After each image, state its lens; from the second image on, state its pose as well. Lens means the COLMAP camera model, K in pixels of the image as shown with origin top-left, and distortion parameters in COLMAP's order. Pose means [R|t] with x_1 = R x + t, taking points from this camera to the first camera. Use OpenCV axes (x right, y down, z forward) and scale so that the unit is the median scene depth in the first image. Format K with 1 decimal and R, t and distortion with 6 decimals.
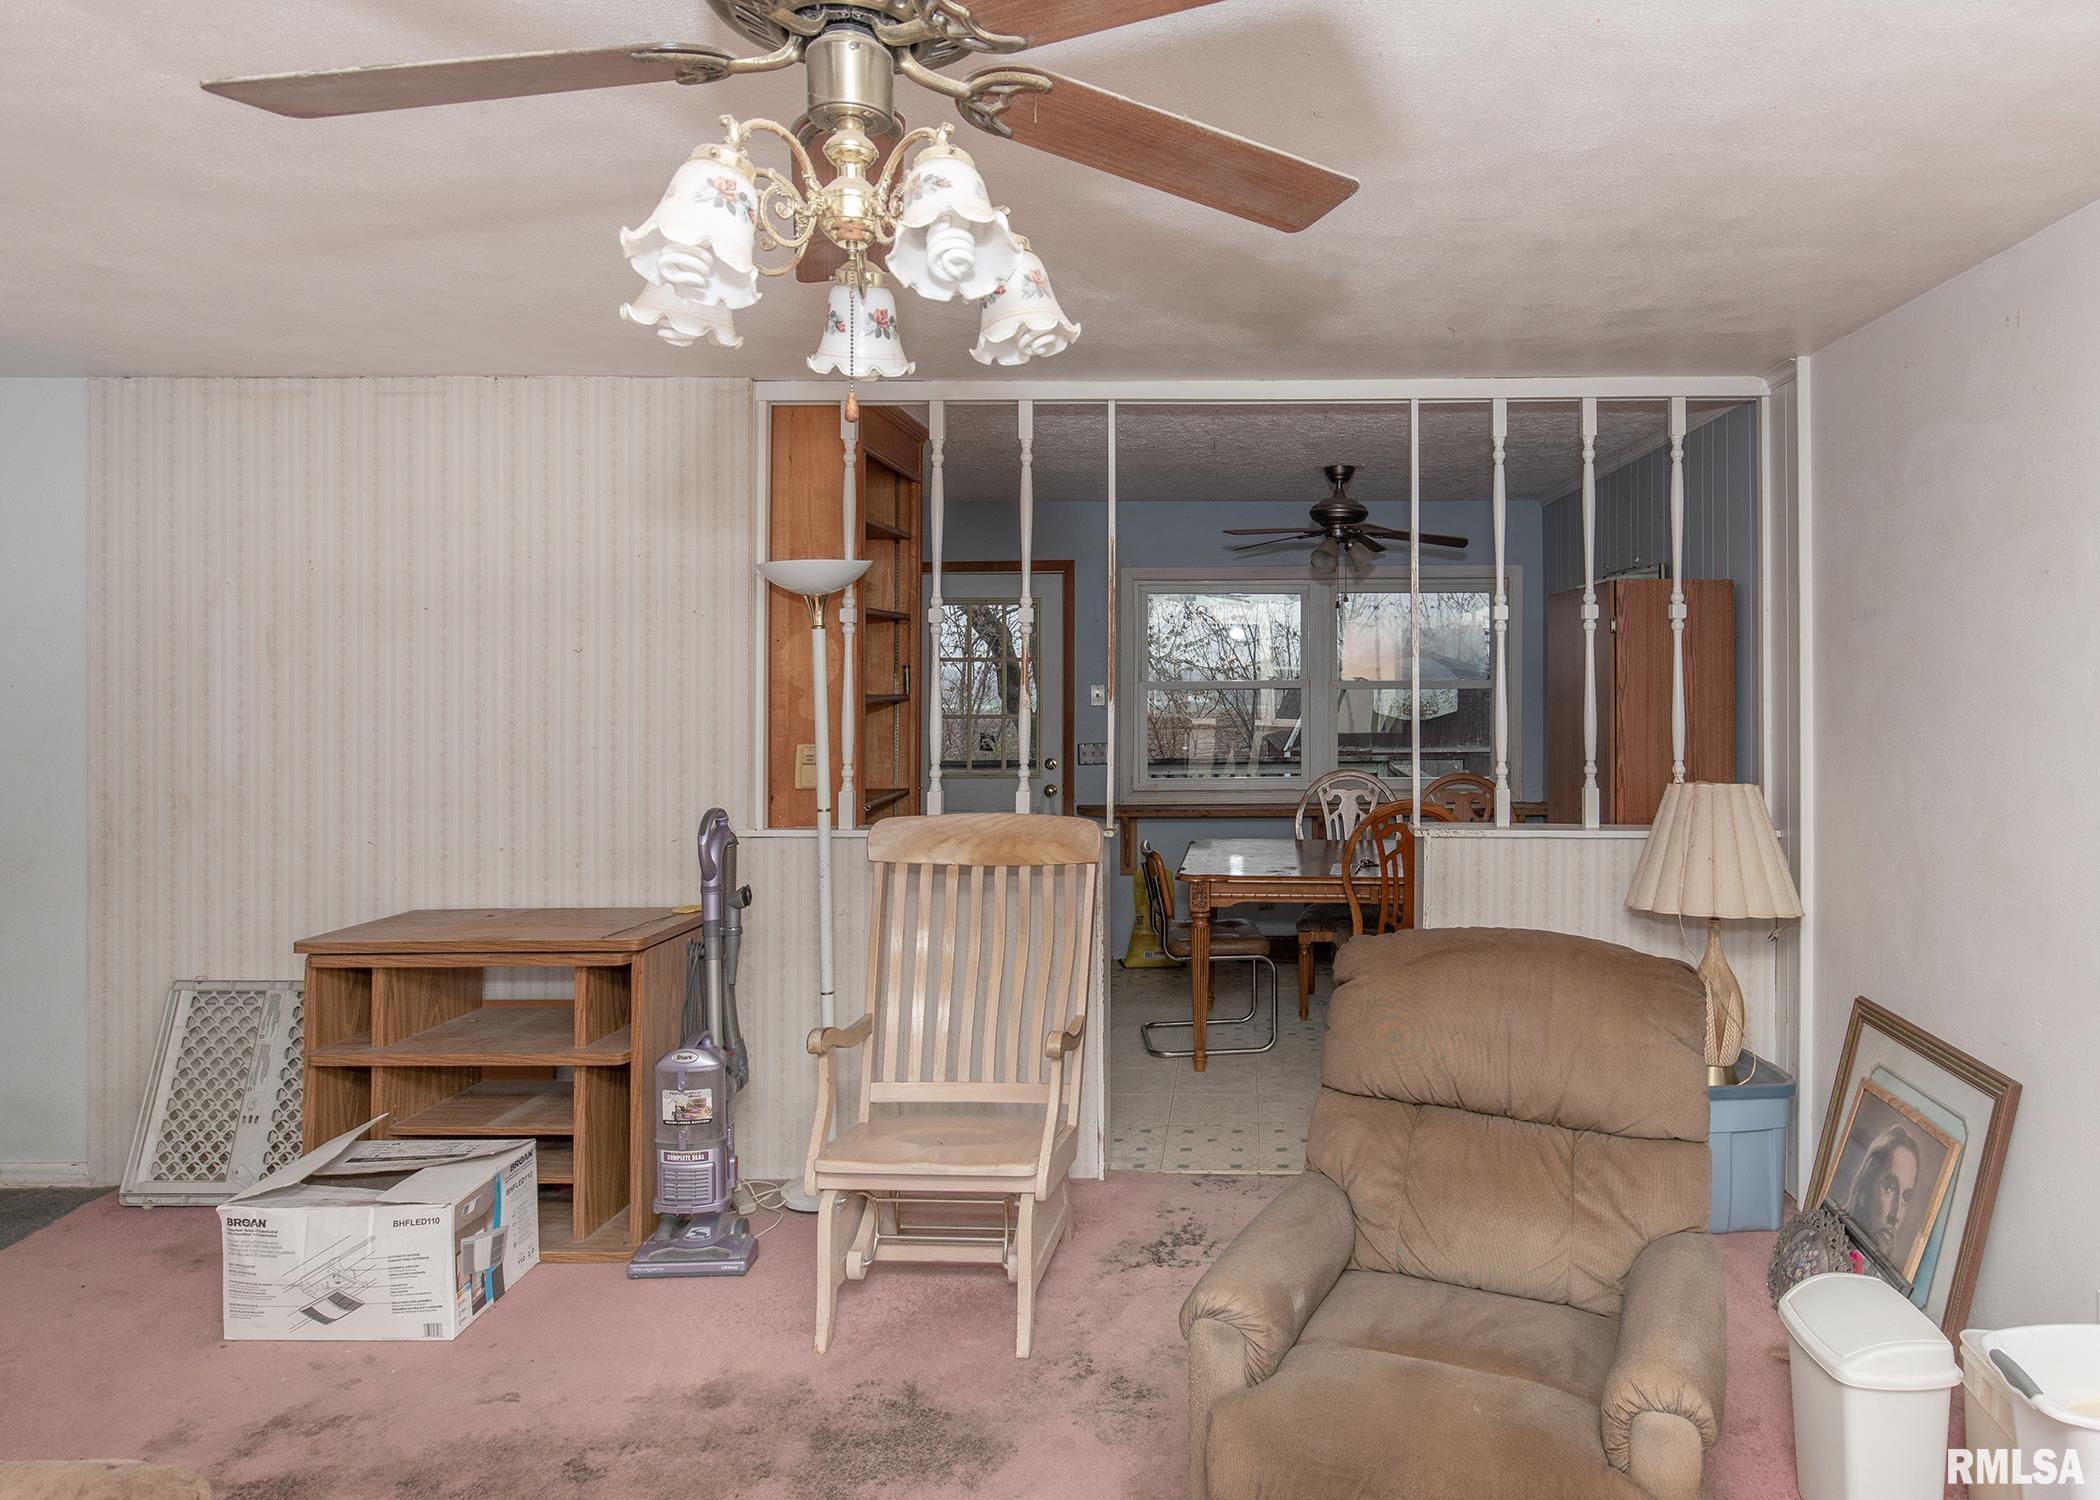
lens RADIAL K [[1418.3, 0, 1050.8], [0, 1418.3, 644.8], [0, 0, 1]] dist [0.002230, -0.006168]
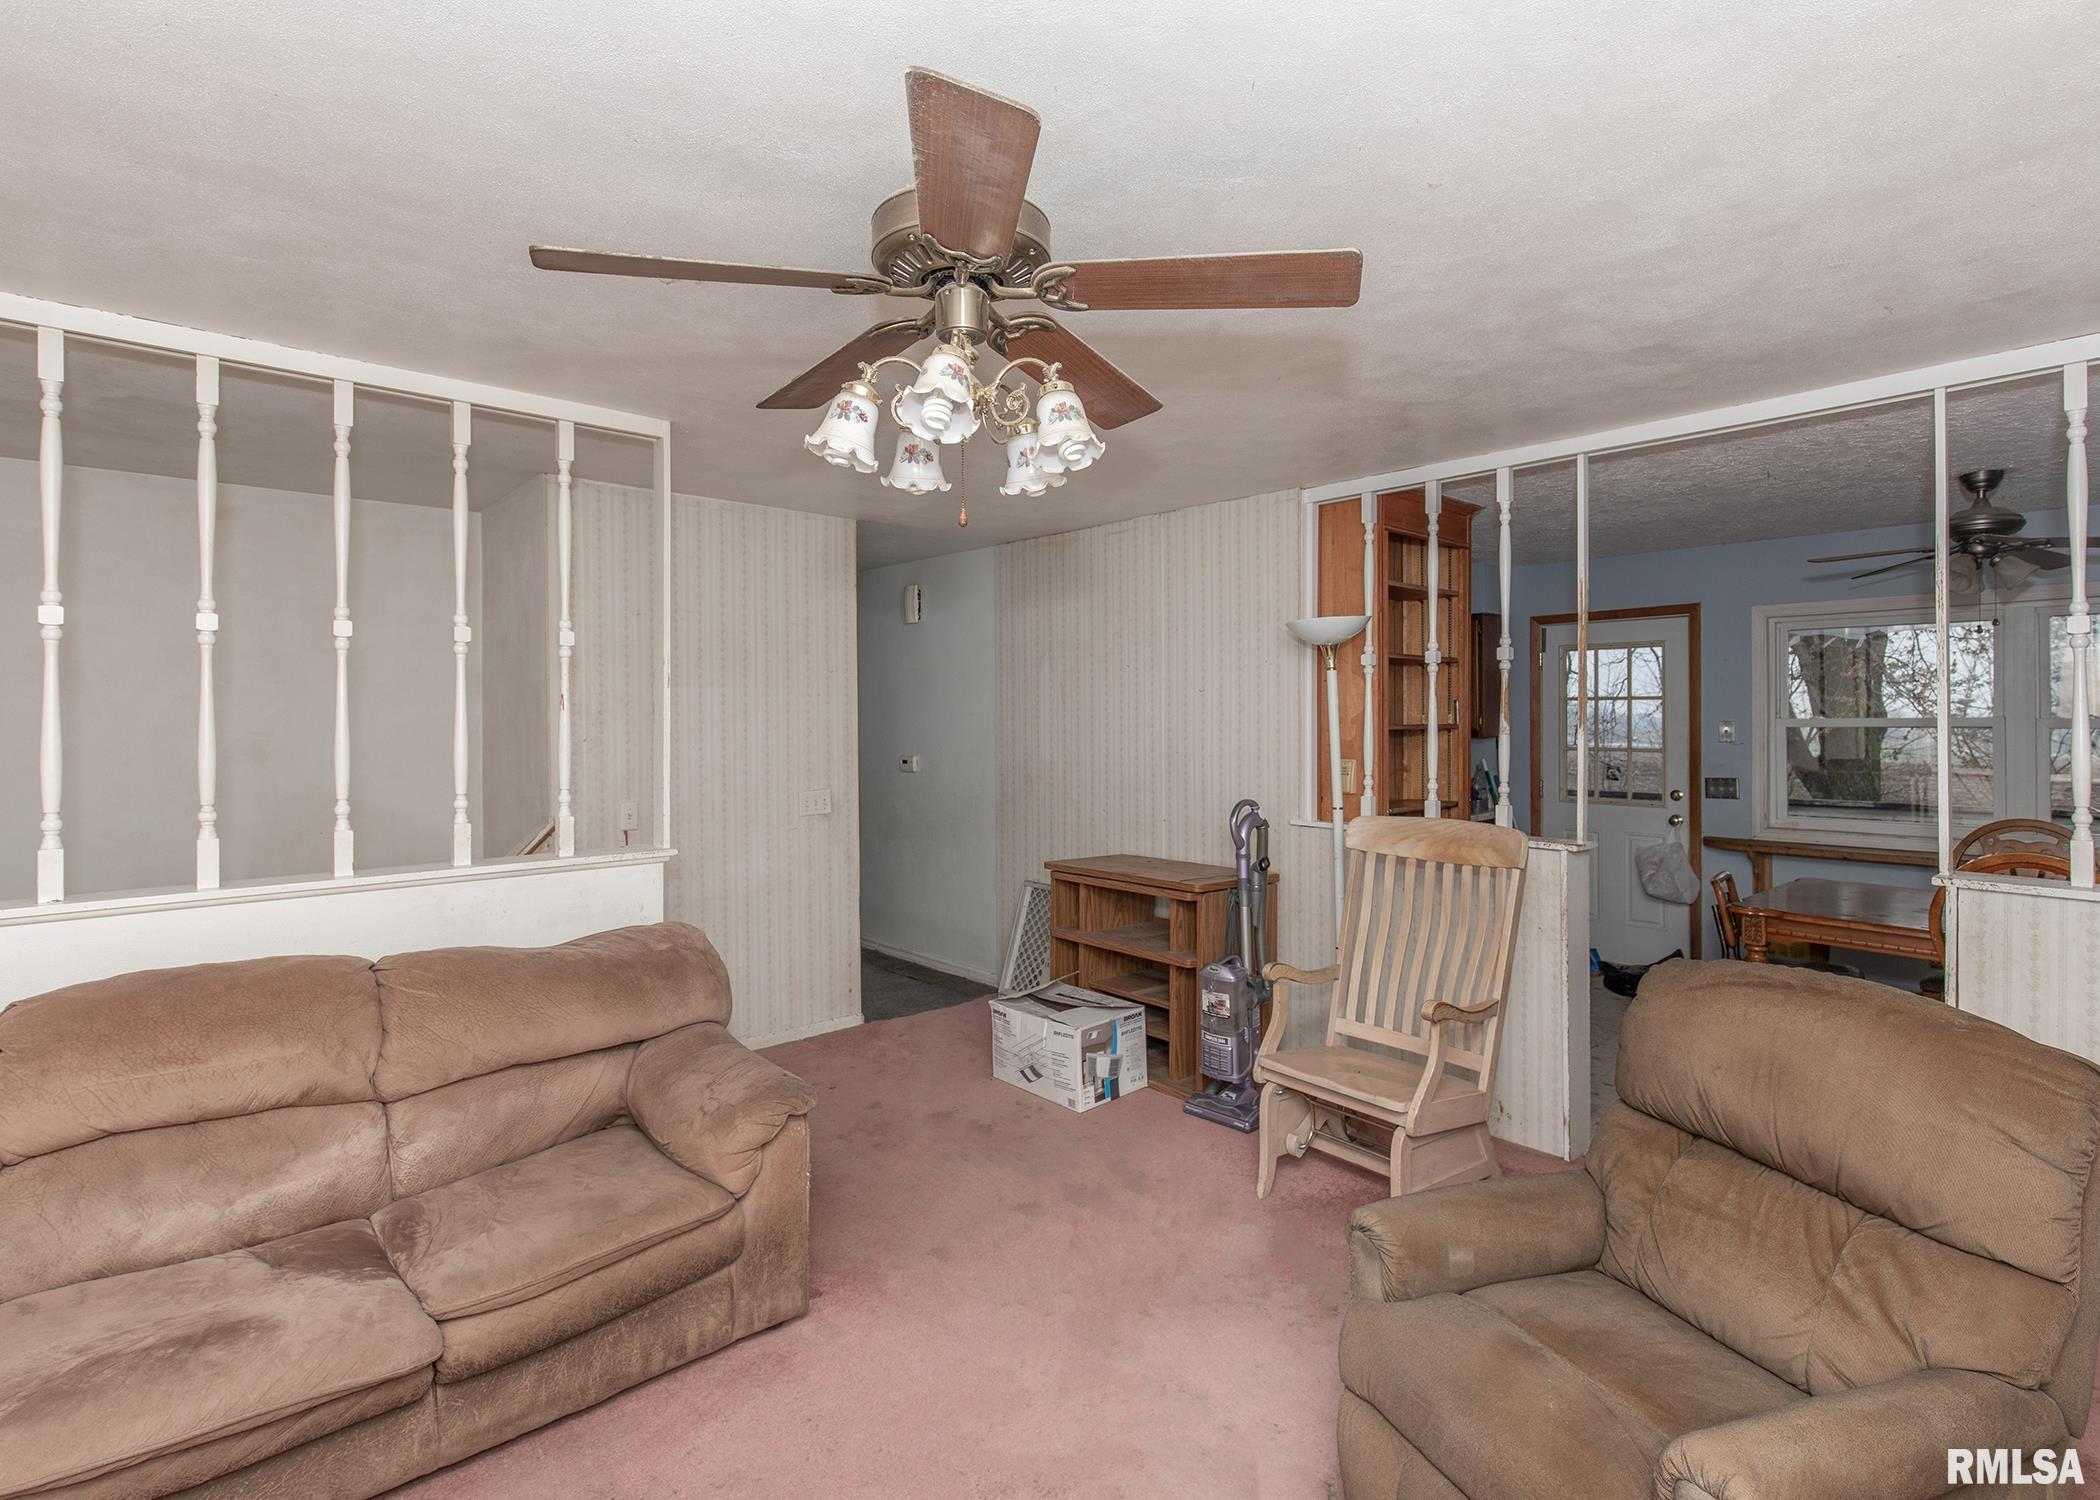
lens RADIAL K [[1076.2, 0, 1019.9], [0, 1076.2, 710.7], [0, 0, 1]] dist [0.003024, -0.002751]
pose [[0.638108, -0.002885, -0.769942, 0.450412], [0.003441, 0.999994, -0.000895, 0.028040], [0.769939, -0.002078, 0.638114, 0.148921]]
